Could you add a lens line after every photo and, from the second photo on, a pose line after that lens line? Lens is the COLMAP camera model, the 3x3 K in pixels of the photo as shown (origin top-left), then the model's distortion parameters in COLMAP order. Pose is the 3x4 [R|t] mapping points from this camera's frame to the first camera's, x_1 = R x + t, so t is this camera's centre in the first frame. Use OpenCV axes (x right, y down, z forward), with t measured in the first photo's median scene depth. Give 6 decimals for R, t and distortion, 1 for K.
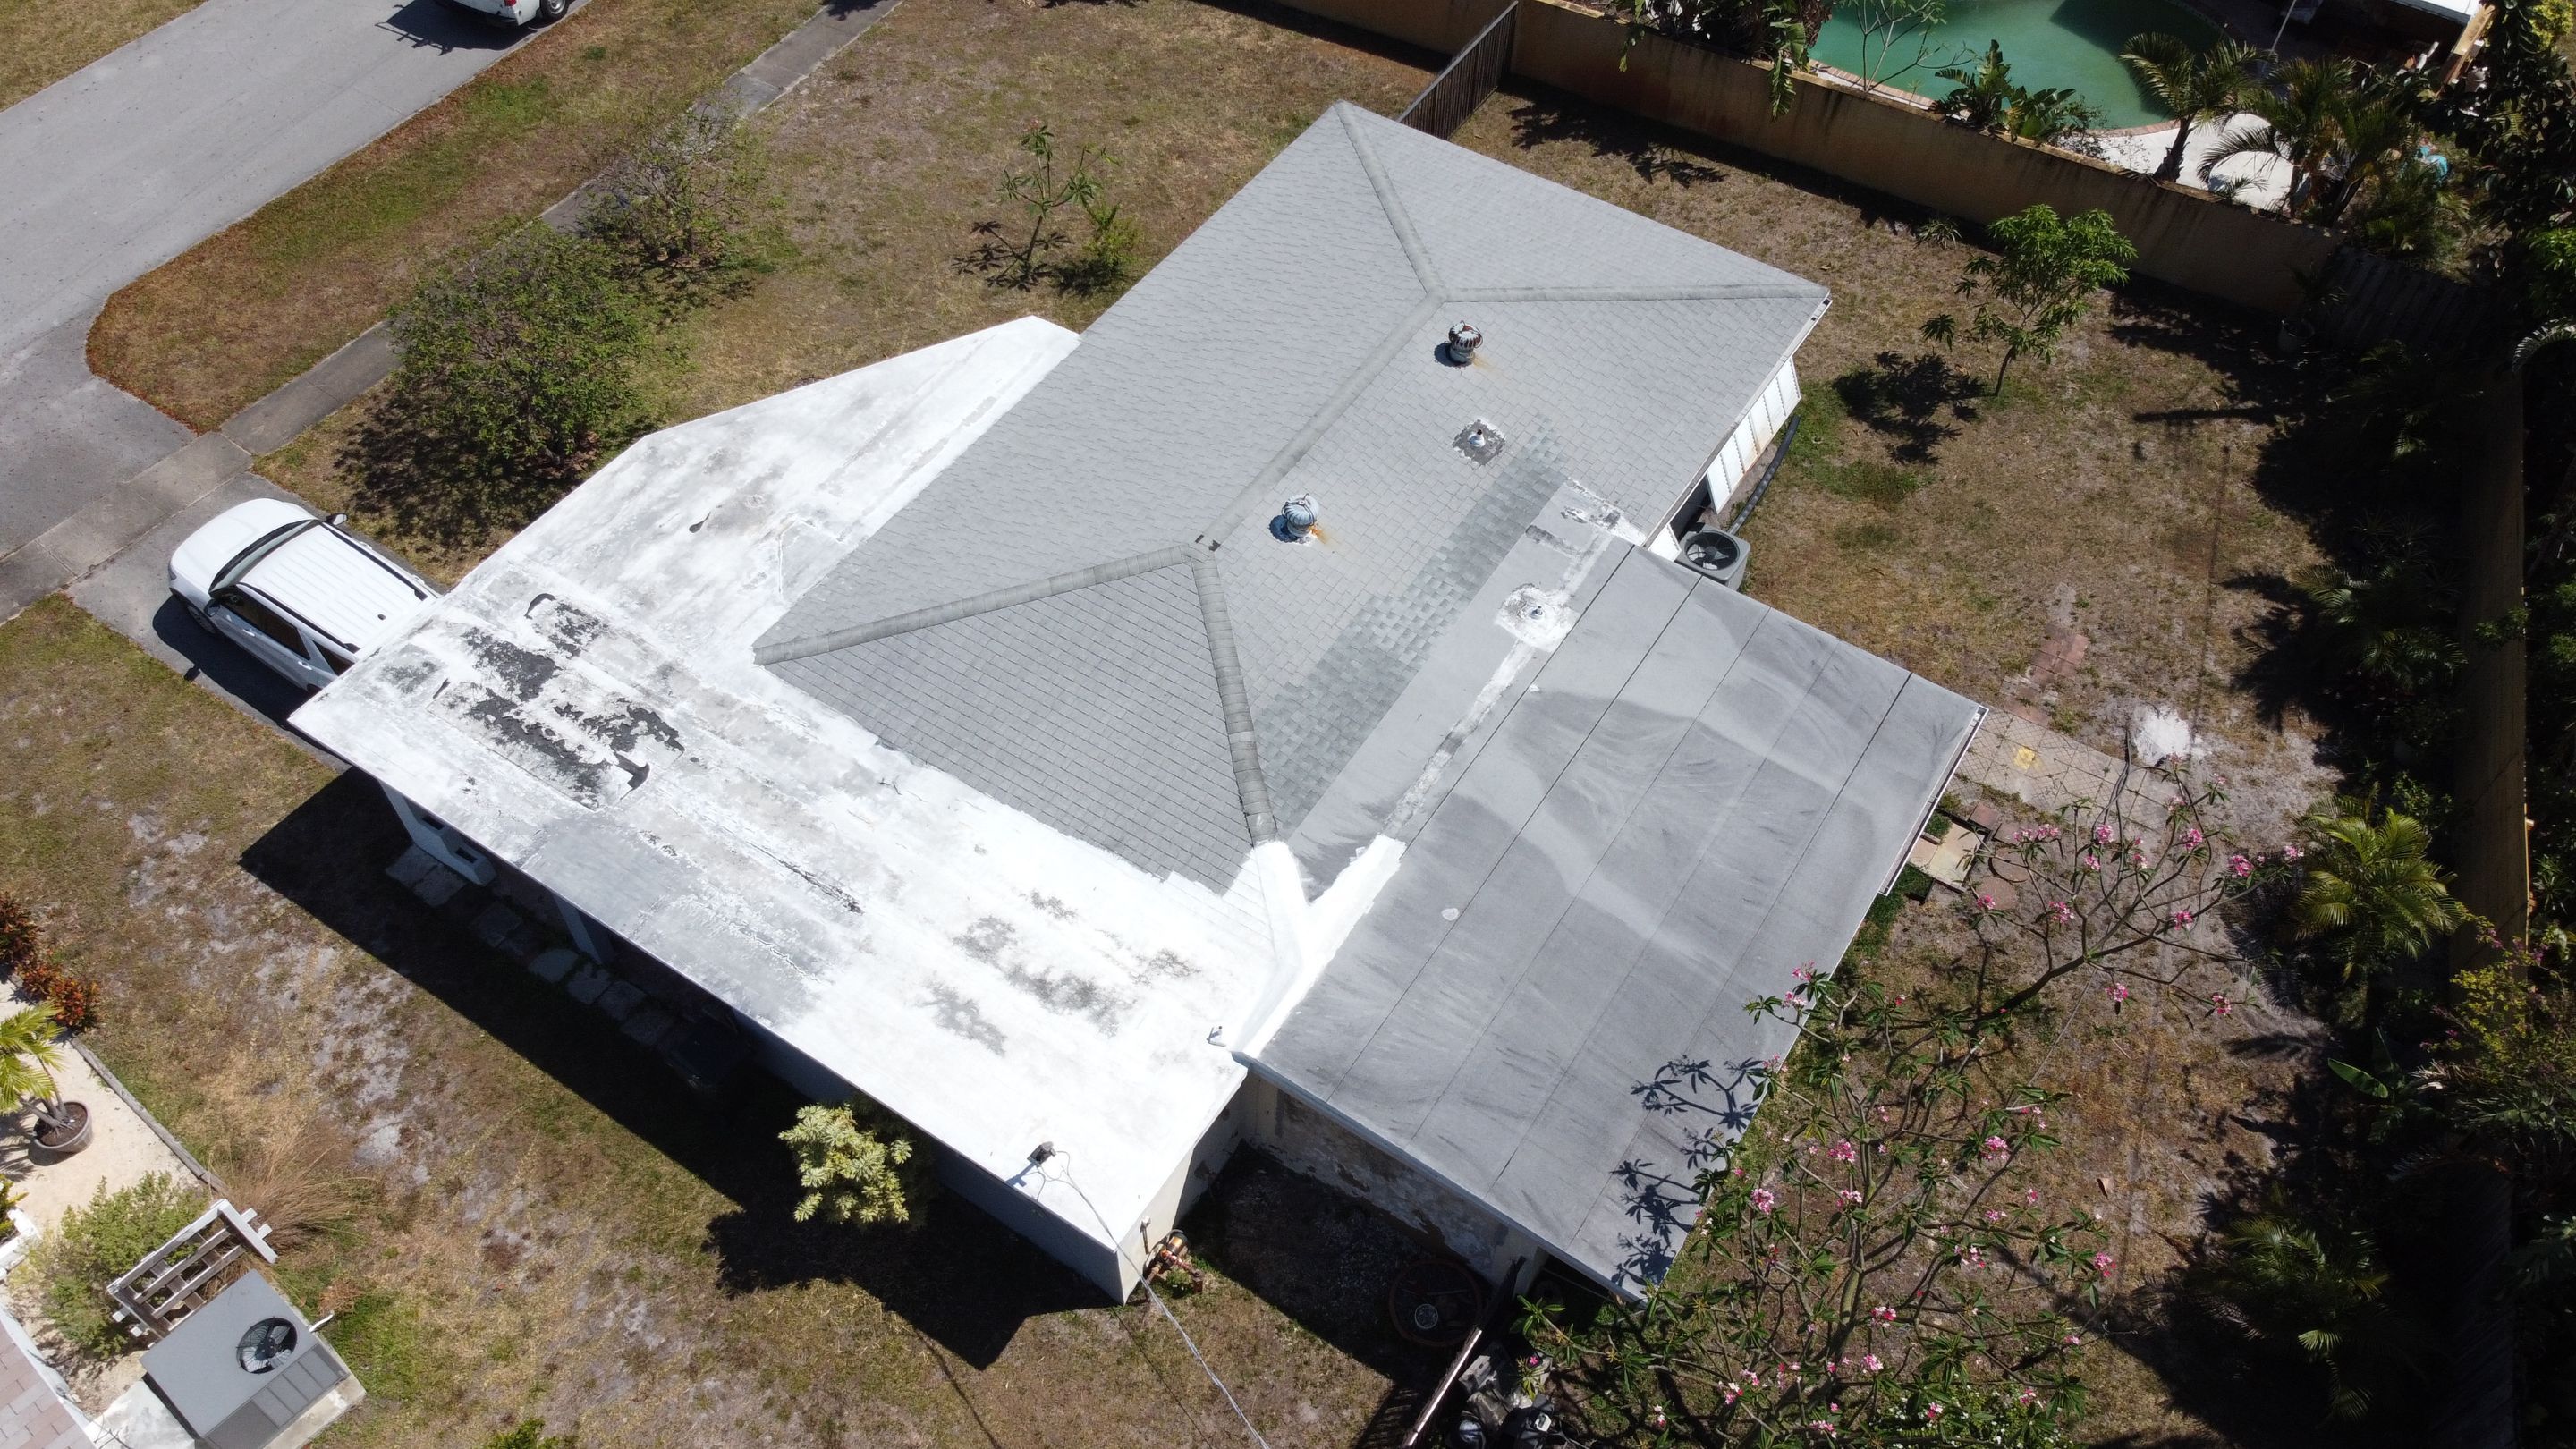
lens RADIAL K [[1951.4, 0, 1283.8], [0, 1951.4, 705.7], [0, 0, 1]] dist [0.009150, -0.017229]
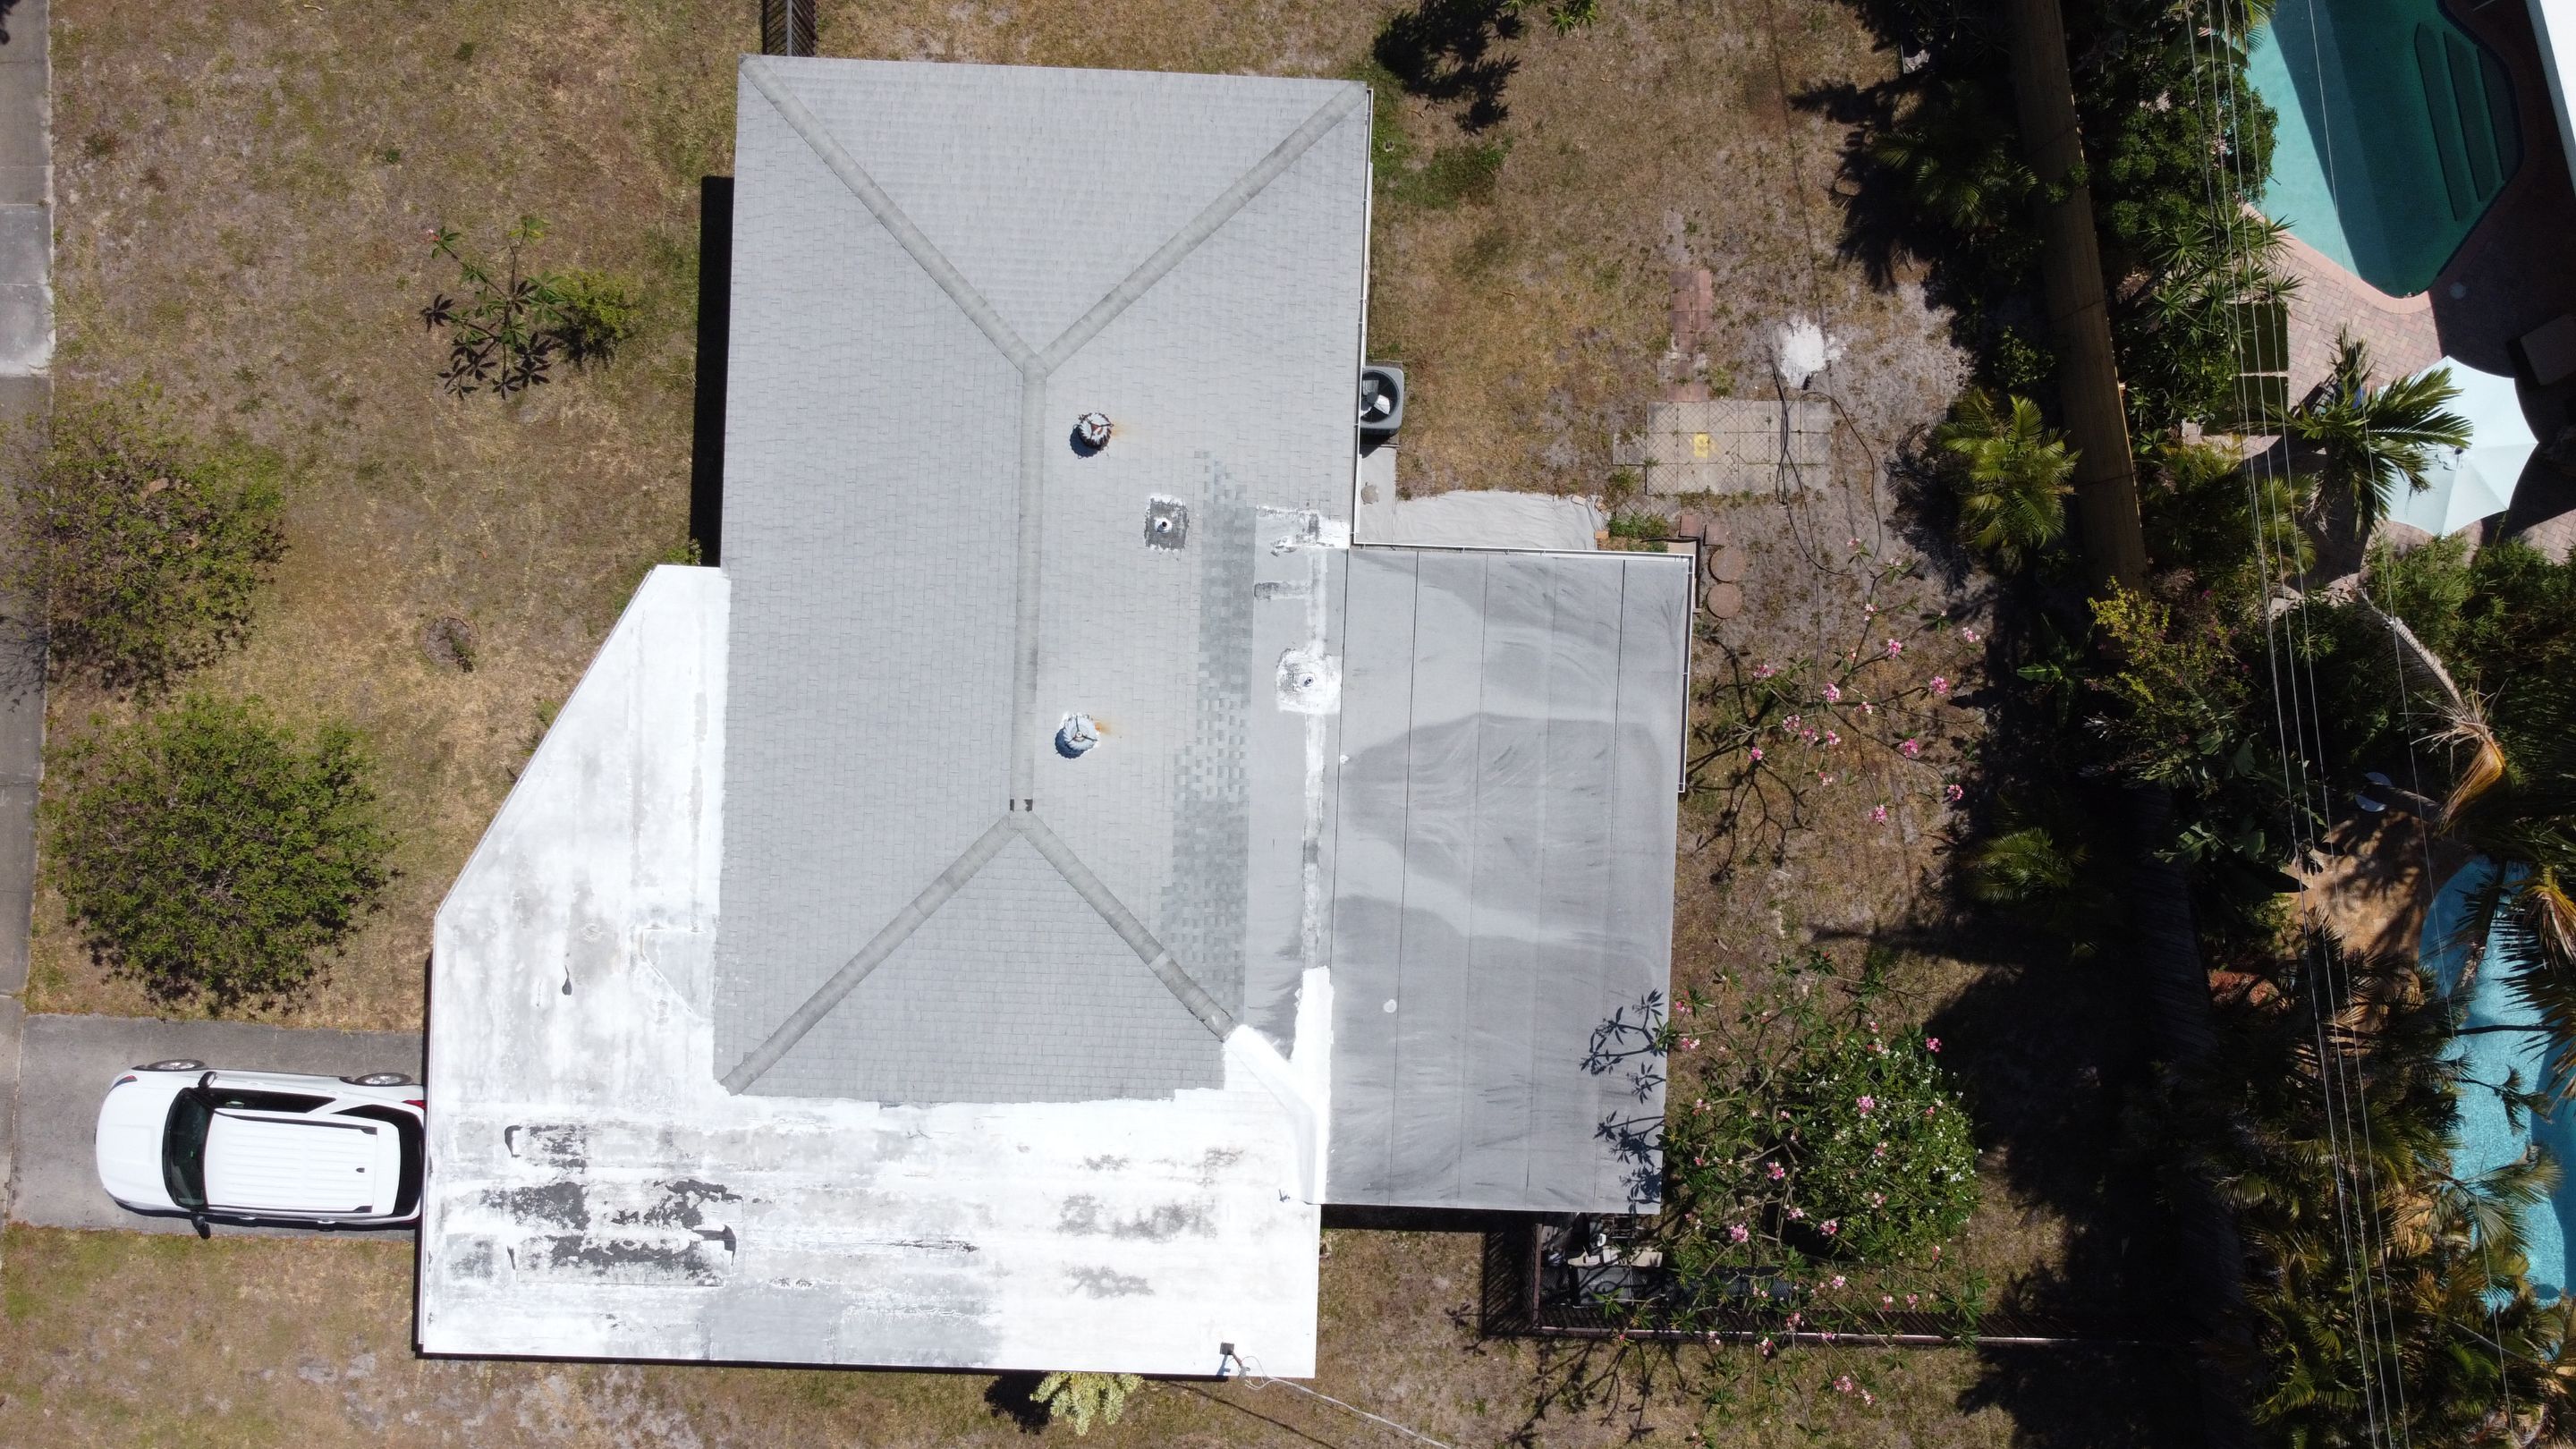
lens RADIAL K [[1951.4, 0, 1283.3], [0, 1951.4, 702.9], [0, 0, 1]] dist [0.009150, -0.017229]
pose [[0.858555, -0.512680, -0.006599, 0.120455], [0.395896, 0.654696, 0.643925, -0.755431], [-0.325807, -0.555458, 0.765060, 0.167772]]
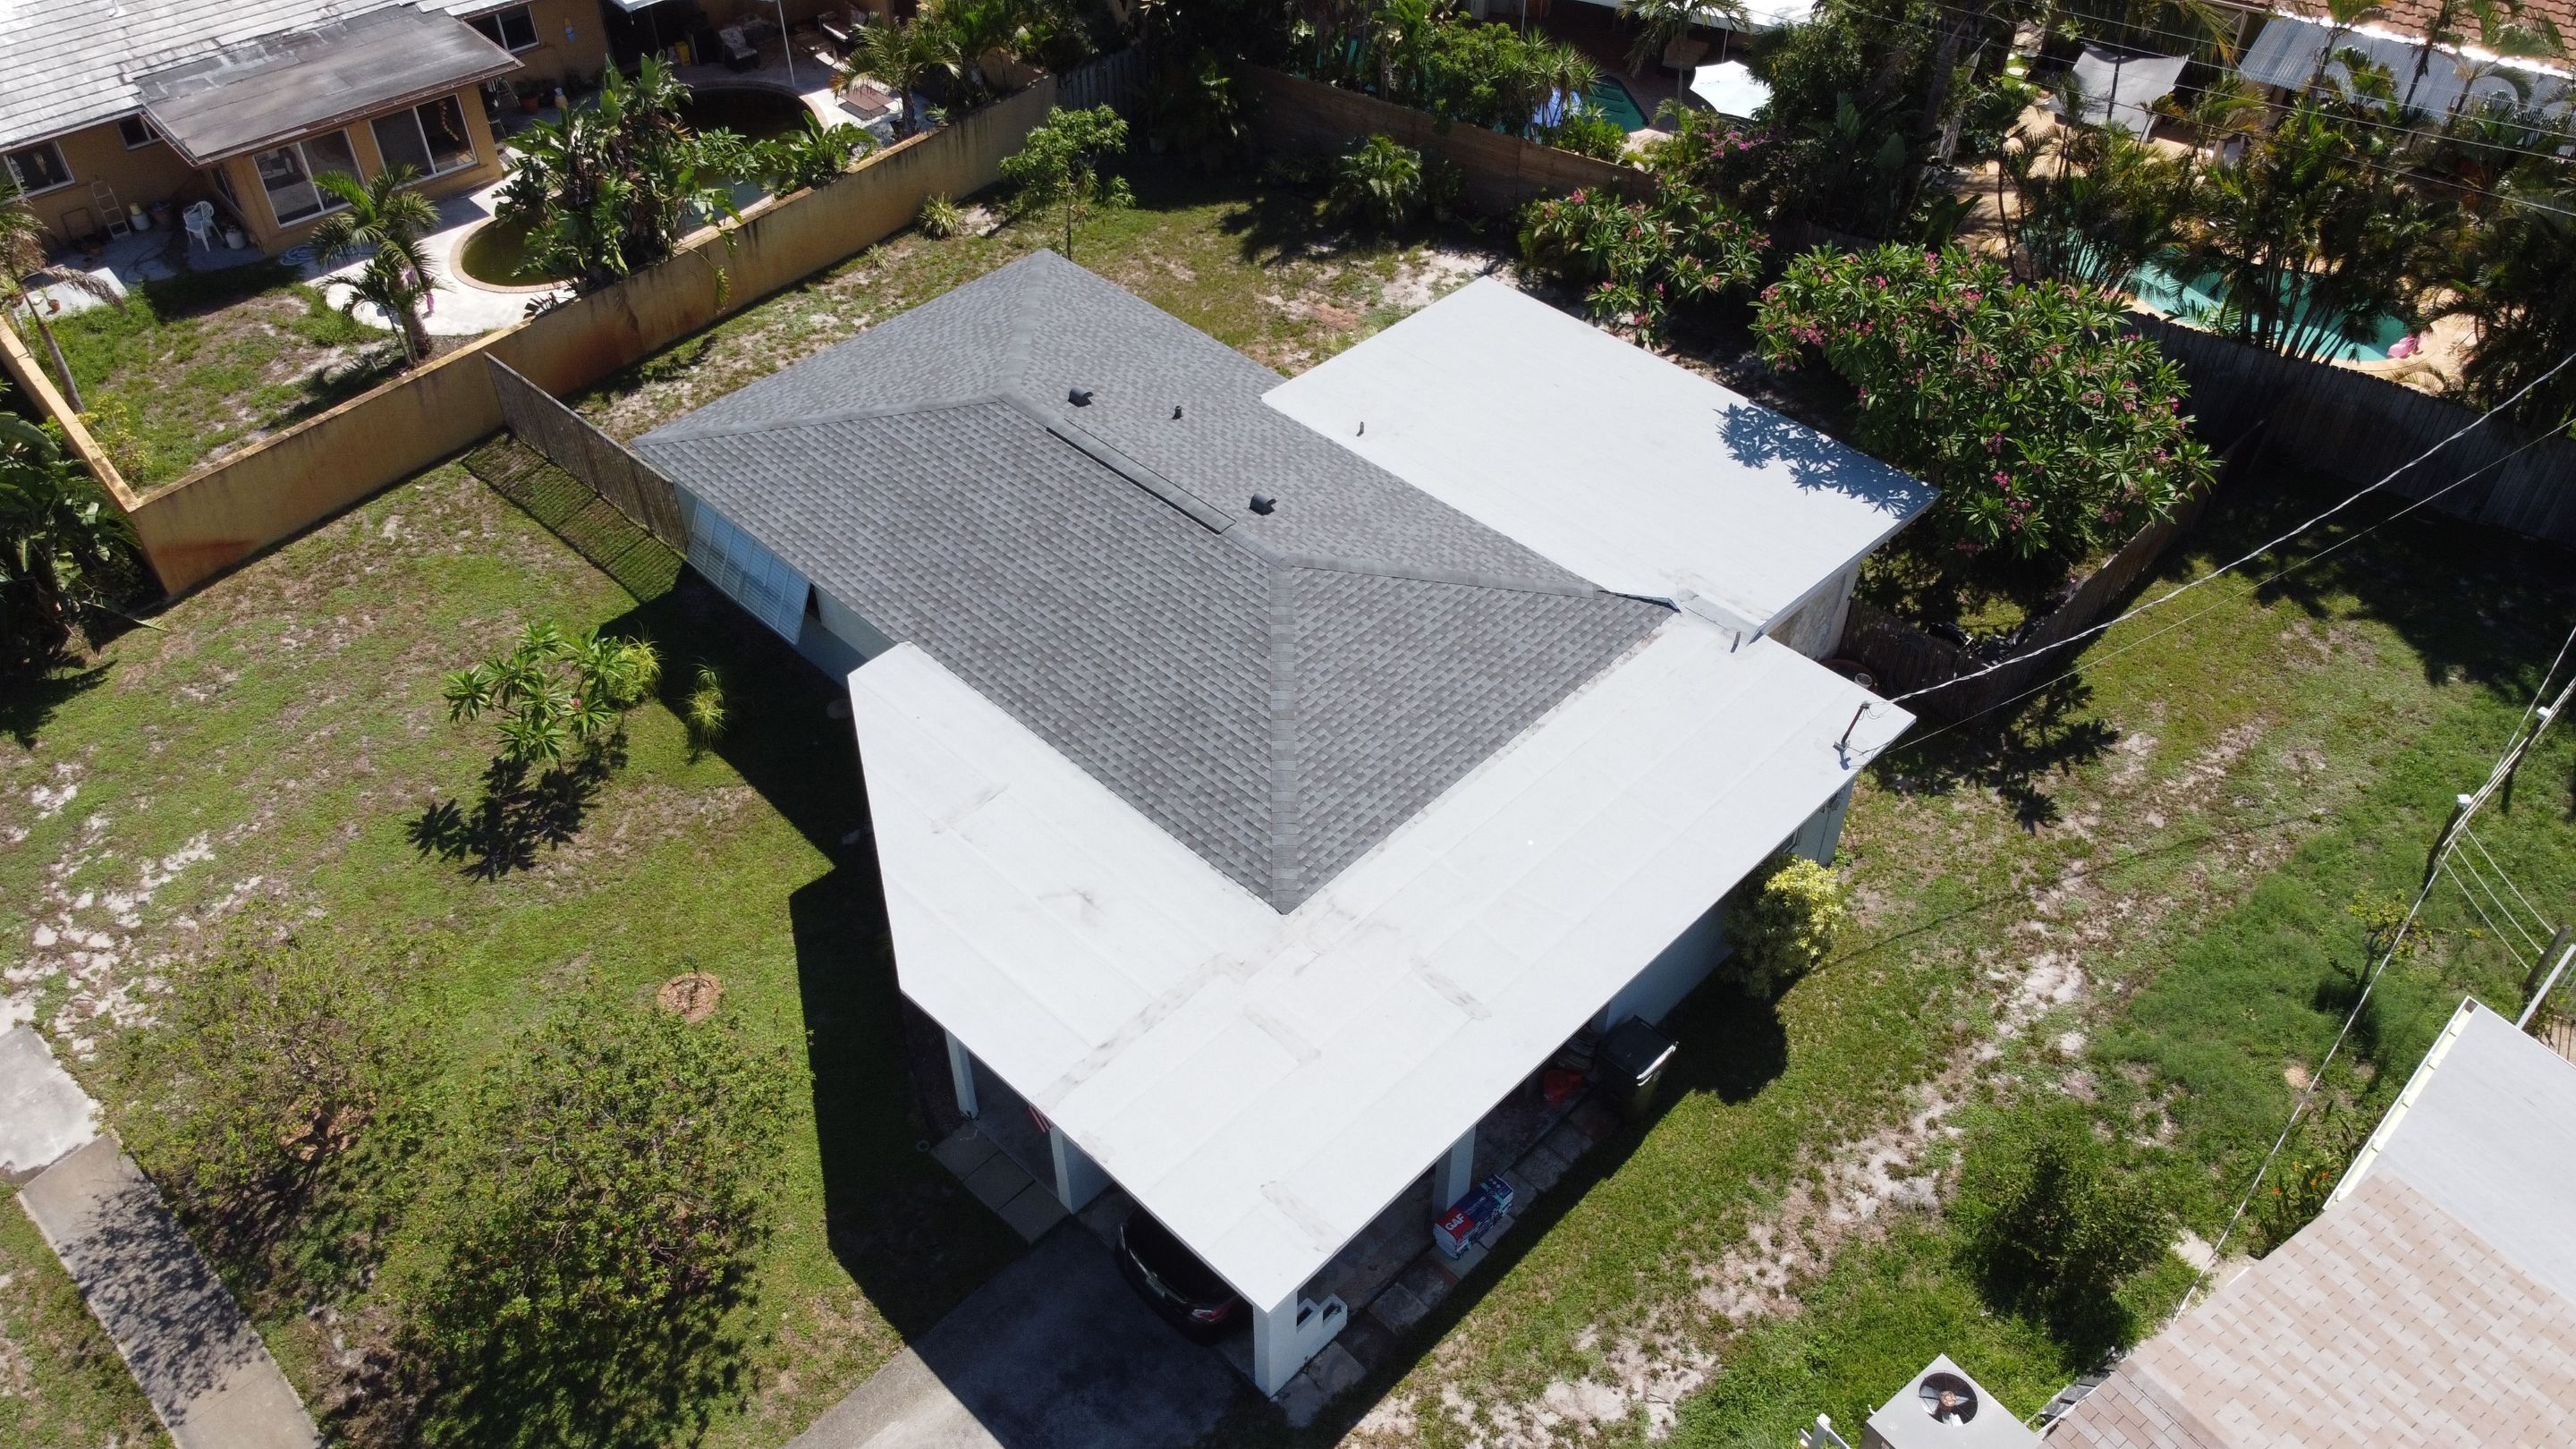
lens RADIAL K [[1951.4, 0, 1284.7], [0, 1951.4, 700.8], [0, 0, 1]] dist [0.009150, -0.017229]
pose [[0.200214, -0.666488, 0.718128, -0.903729], [0.765884, 0.563576, 0.309521, -0.378814], [-0.611012, 0.488033, 0.623288, 0.341613]]
